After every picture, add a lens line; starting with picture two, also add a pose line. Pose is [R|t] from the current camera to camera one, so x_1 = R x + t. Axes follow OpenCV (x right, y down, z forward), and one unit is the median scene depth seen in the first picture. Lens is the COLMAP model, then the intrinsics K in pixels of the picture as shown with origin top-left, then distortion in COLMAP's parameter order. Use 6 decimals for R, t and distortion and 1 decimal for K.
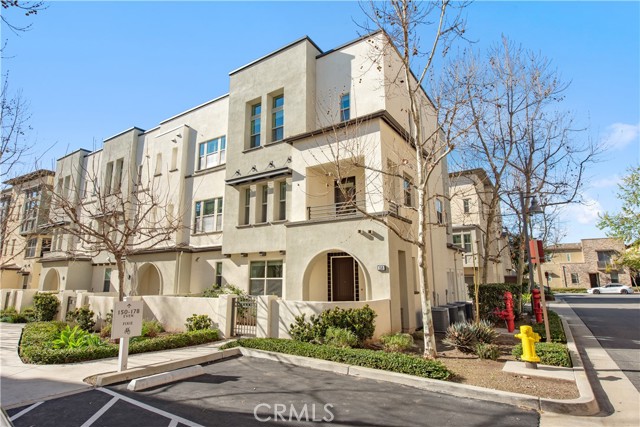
lens RADIAL K [[346.0, 0, 320.0], [0, 346.0, 213.5], [0, 0, 1]] dist [0.026674, 0.000337]
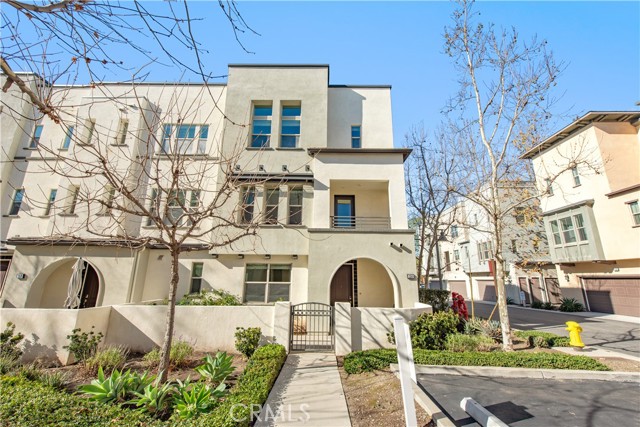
lens RADIAL K [[270.5, 0, 323.2], [0, 270.5, 213.0], [0, 0, 1]] dist [0.012855, -0.000254]
pose [[0.832089, 0.147697, 0.534615, -0.458321], [-0.118110, 0.988969, -0.089391, 0.045166], [-0.541920, 0.011238, 0.840355, 0.280792]]
